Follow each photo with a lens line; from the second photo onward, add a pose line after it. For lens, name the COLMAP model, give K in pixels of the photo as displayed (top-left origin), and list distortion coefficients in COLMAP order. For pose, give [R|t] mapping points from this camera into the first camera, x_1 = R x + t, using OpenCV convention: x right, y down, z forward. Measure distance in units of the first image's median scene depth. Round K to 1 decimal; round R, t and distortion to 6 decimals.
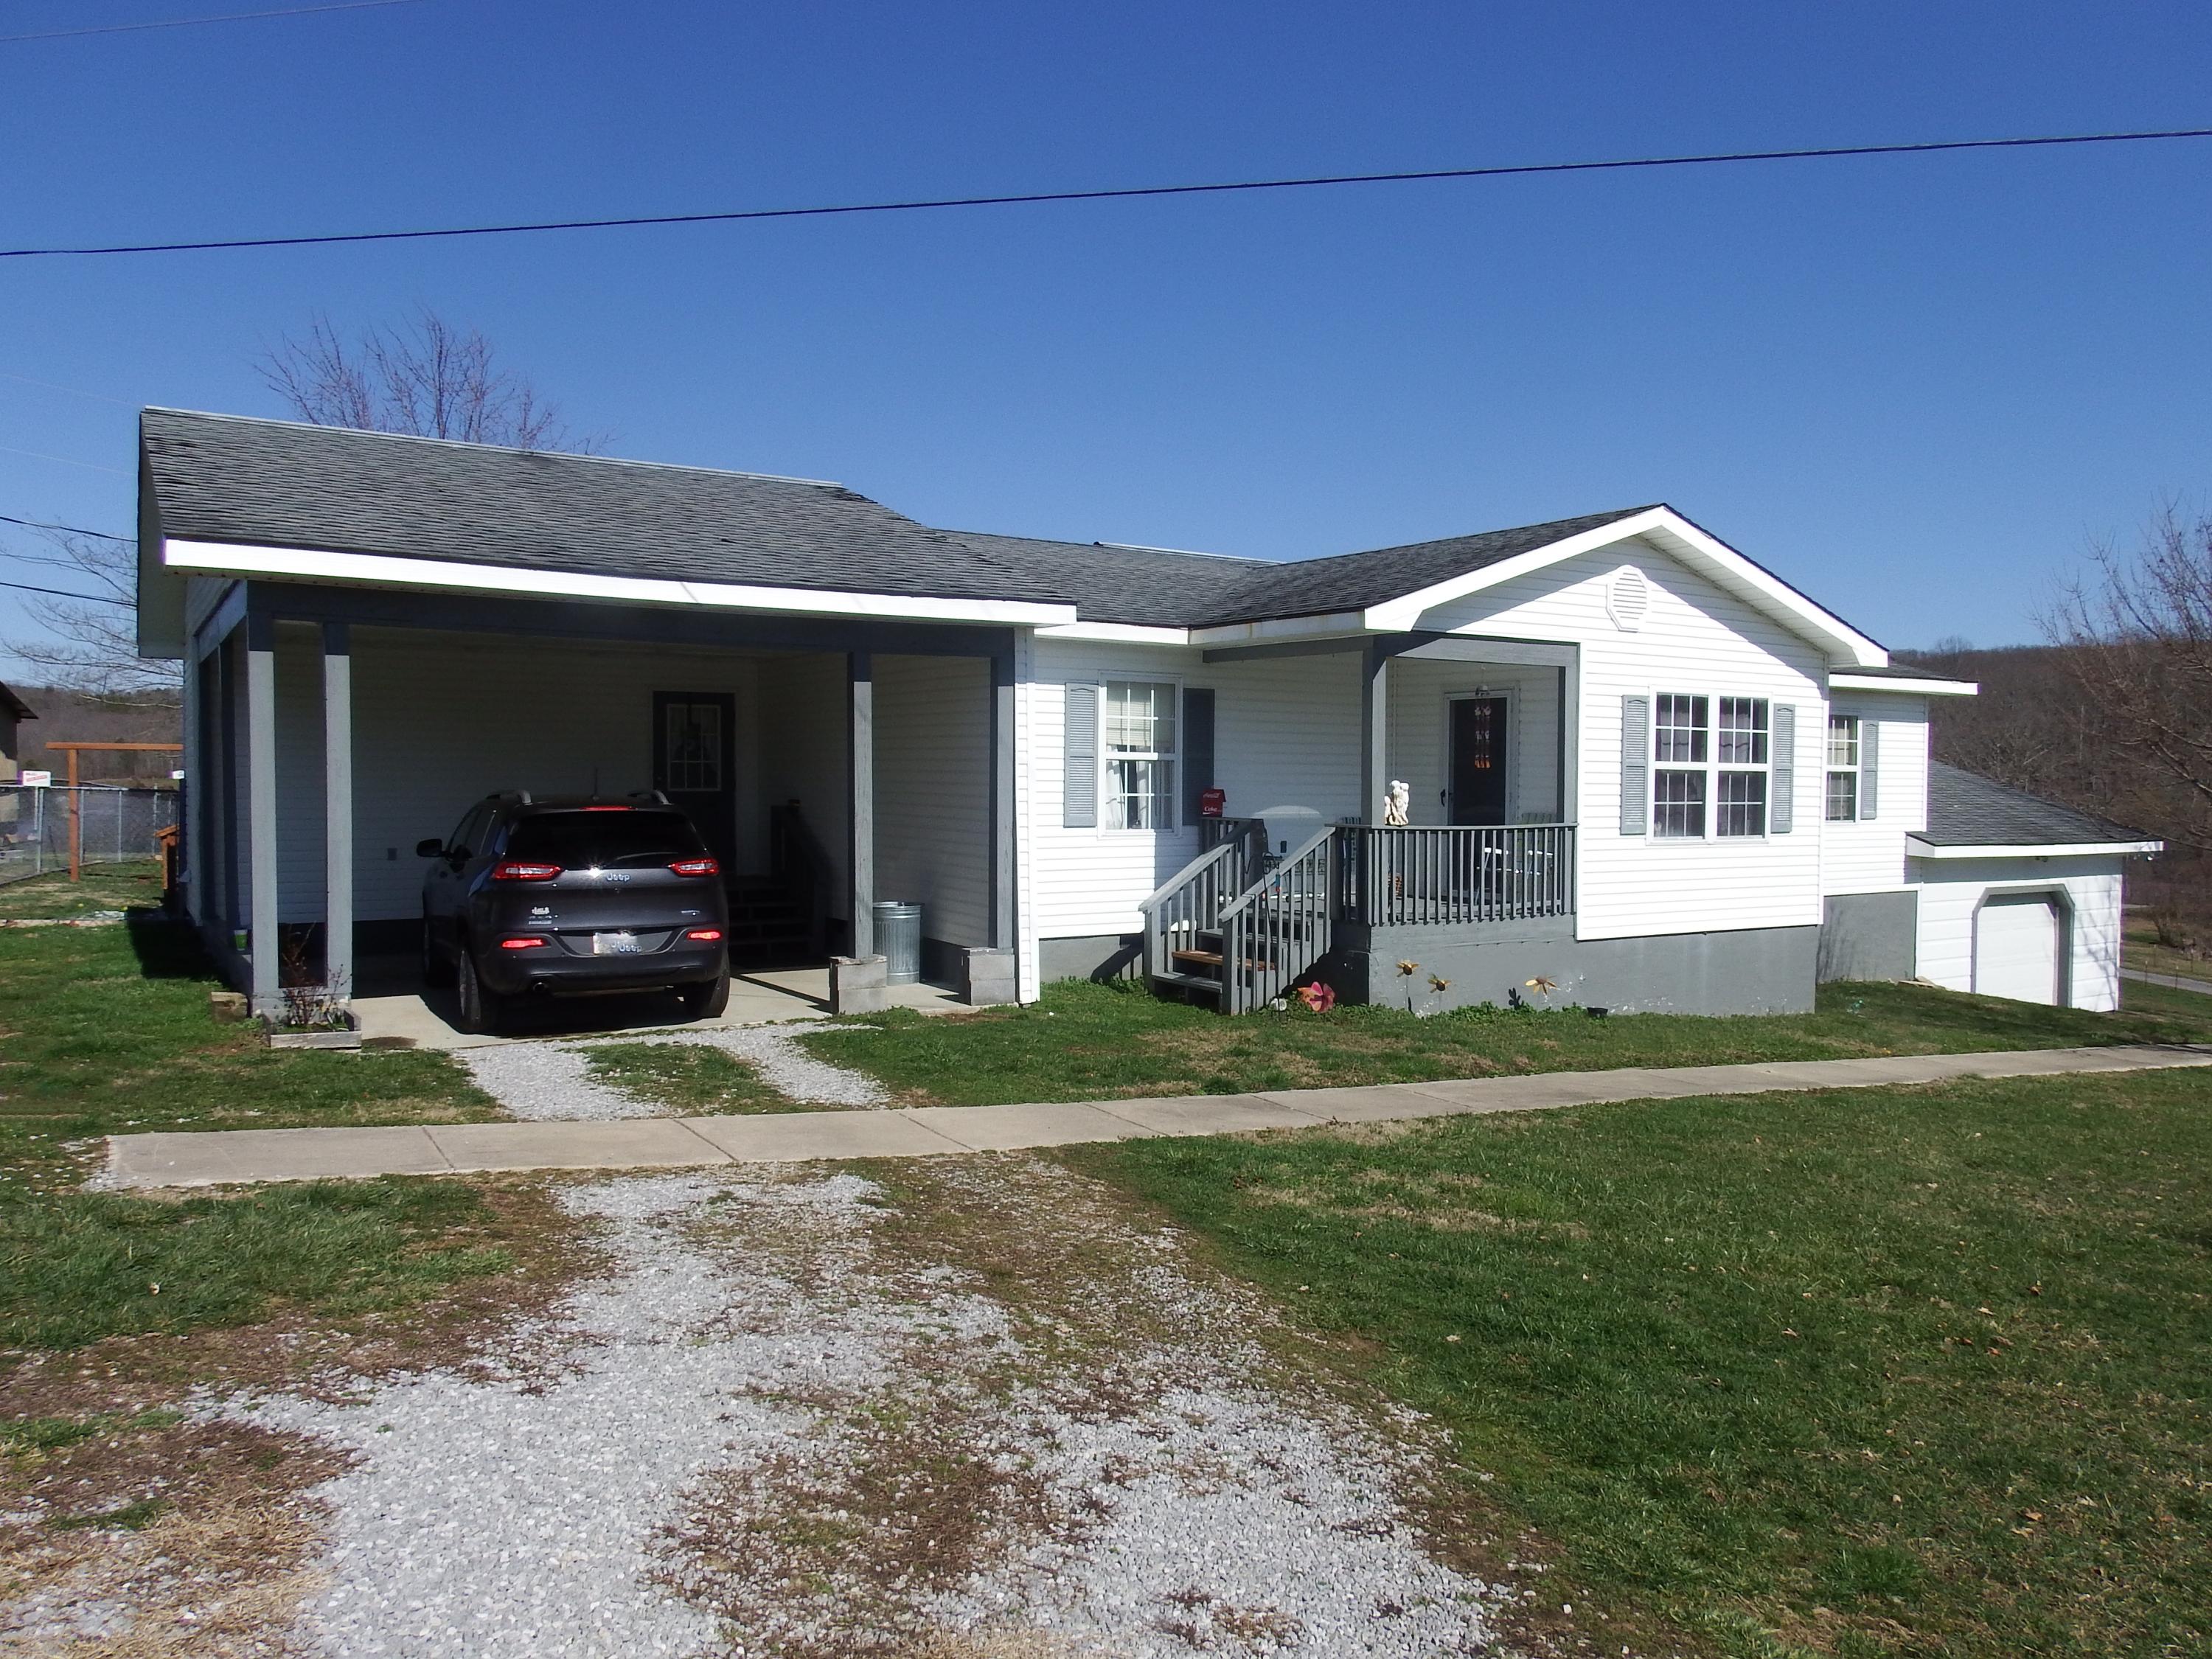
lens RADIAL K [[1643.8, 0, 1106.0], [0, 1643.8, 829.5], [0, 0, 1]] dist [-0.004491, 0.017489]
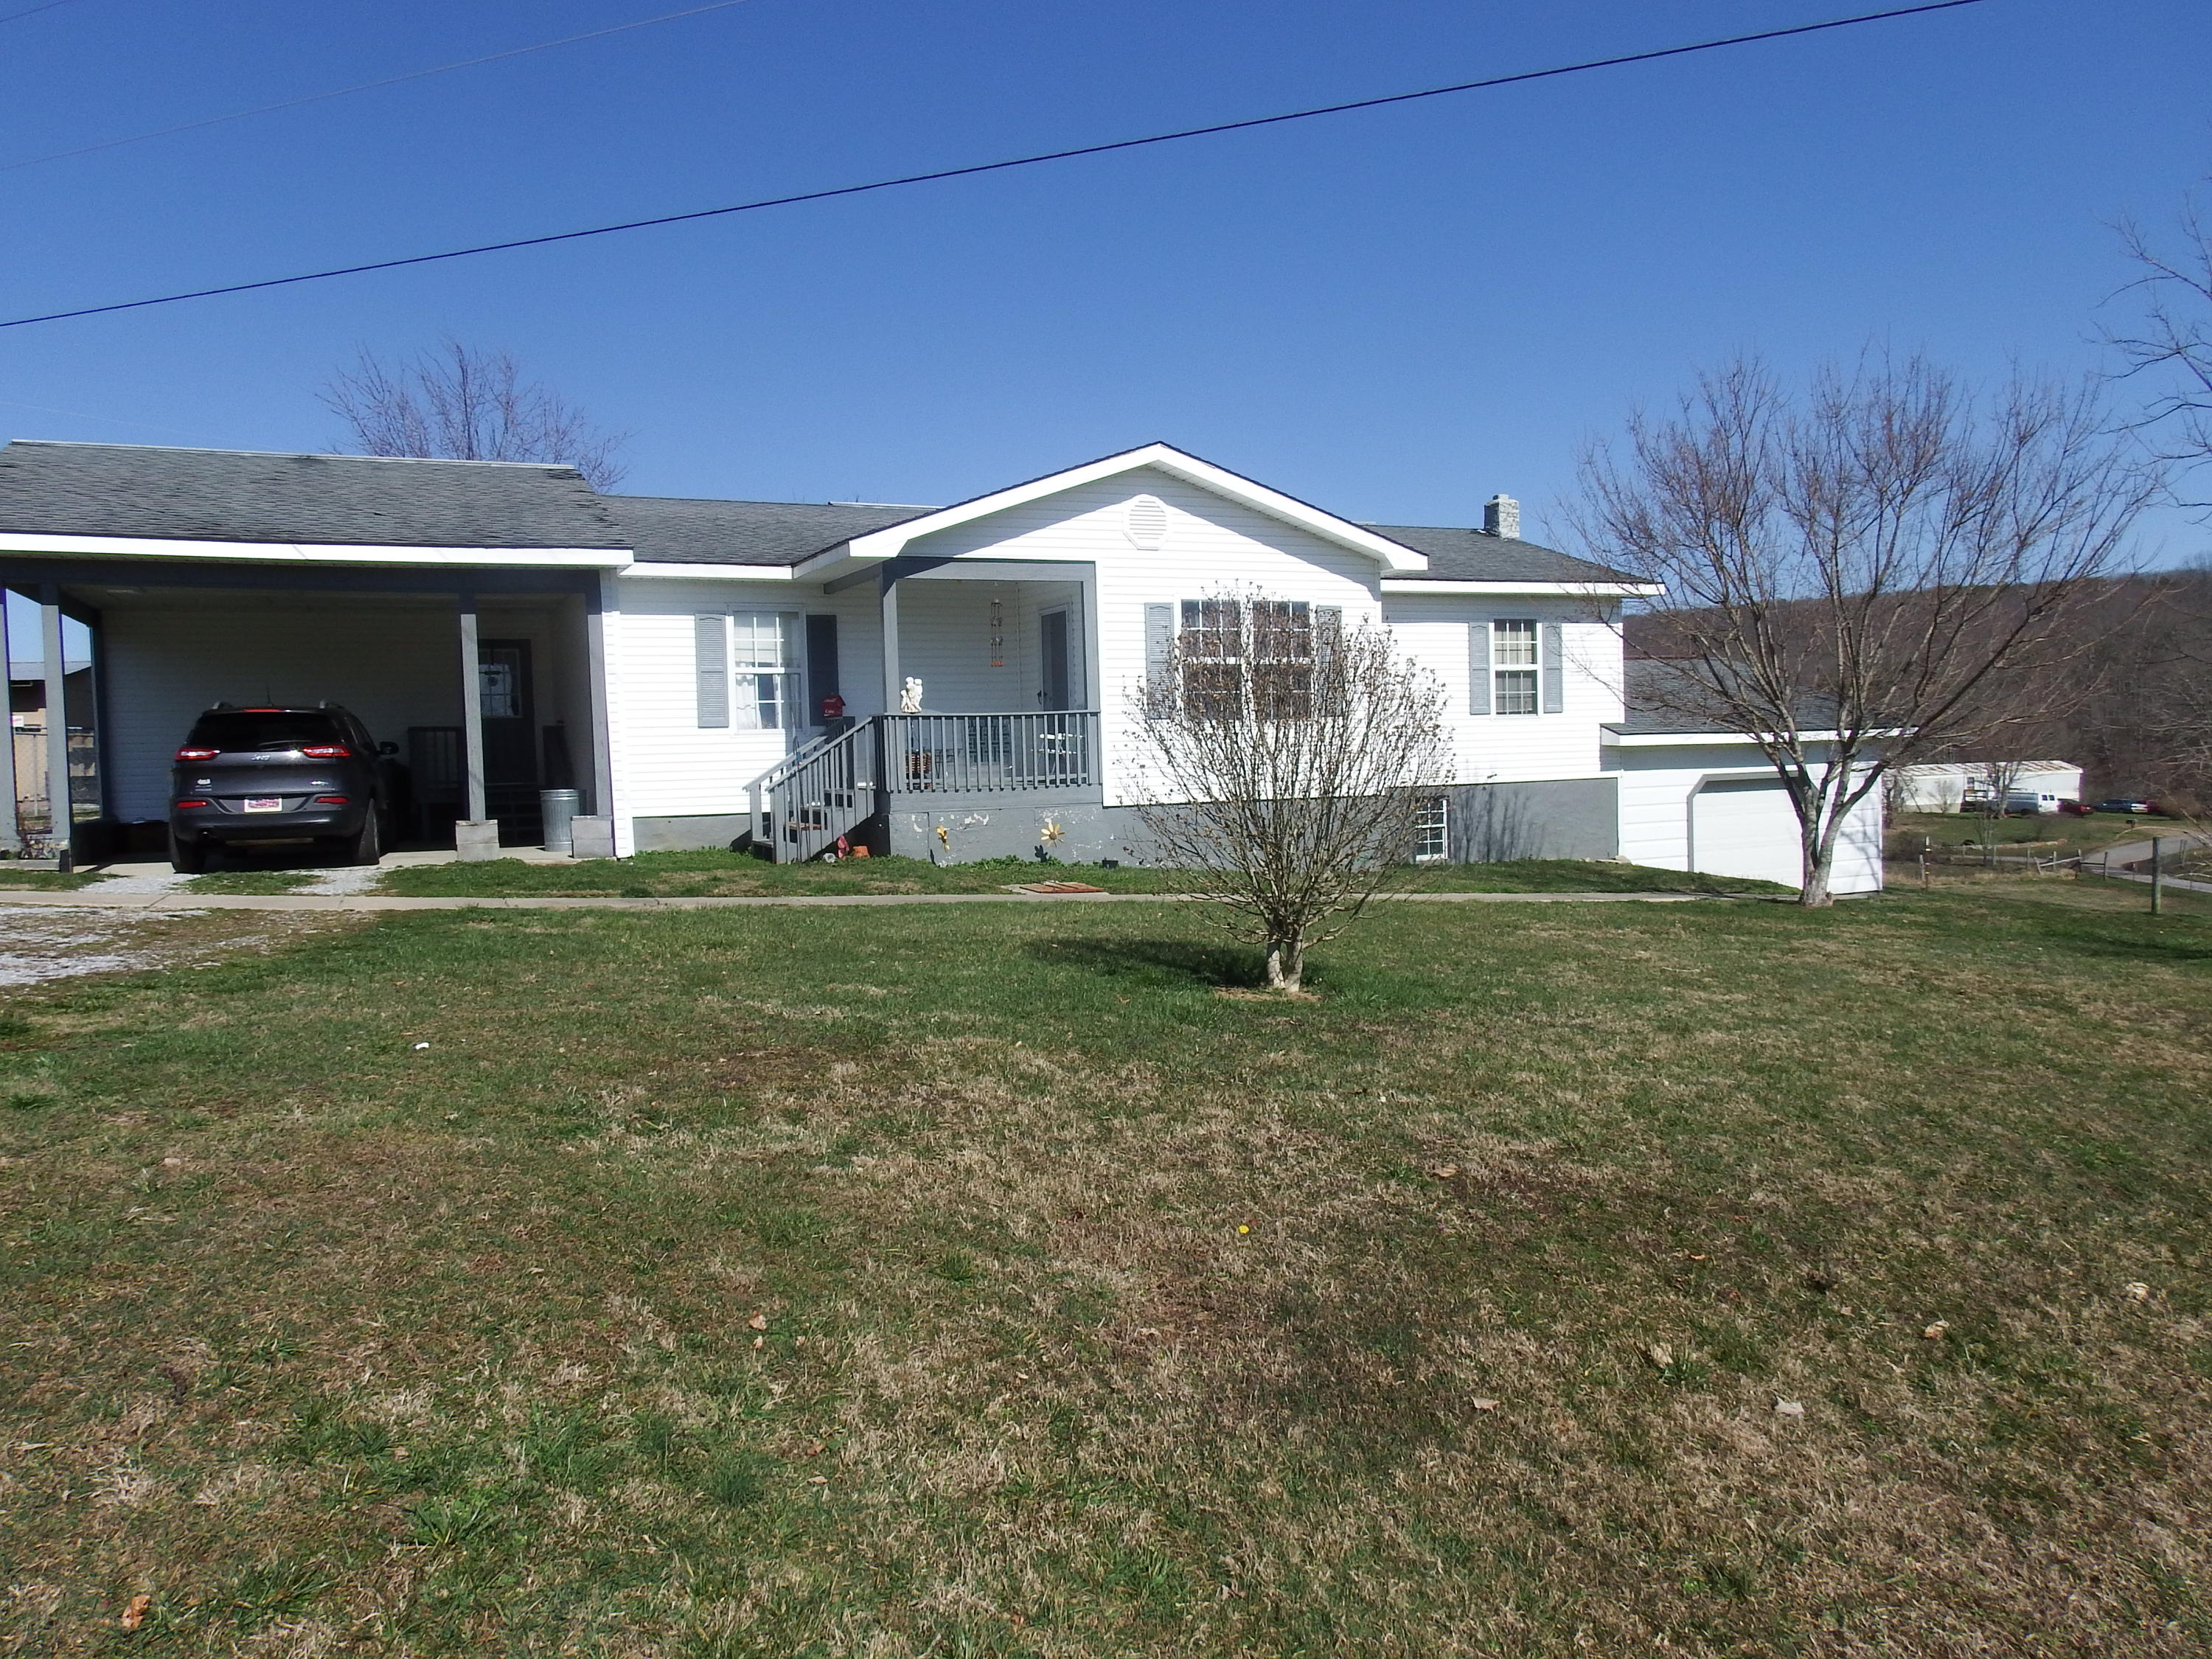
lens RADIAL K [[1695.4, 0, 1106.0], [0, 1695.4, 829.5], [0, 0, 1]] dist [-0.010644, -0.009443]
pose [[0.986000, -0.025238, -0.164824, 0.482609], [0.027691, 0.999537, 0.012599, 0.067273], [0.164430, -0.016986, 0.986243, -0.231285]]
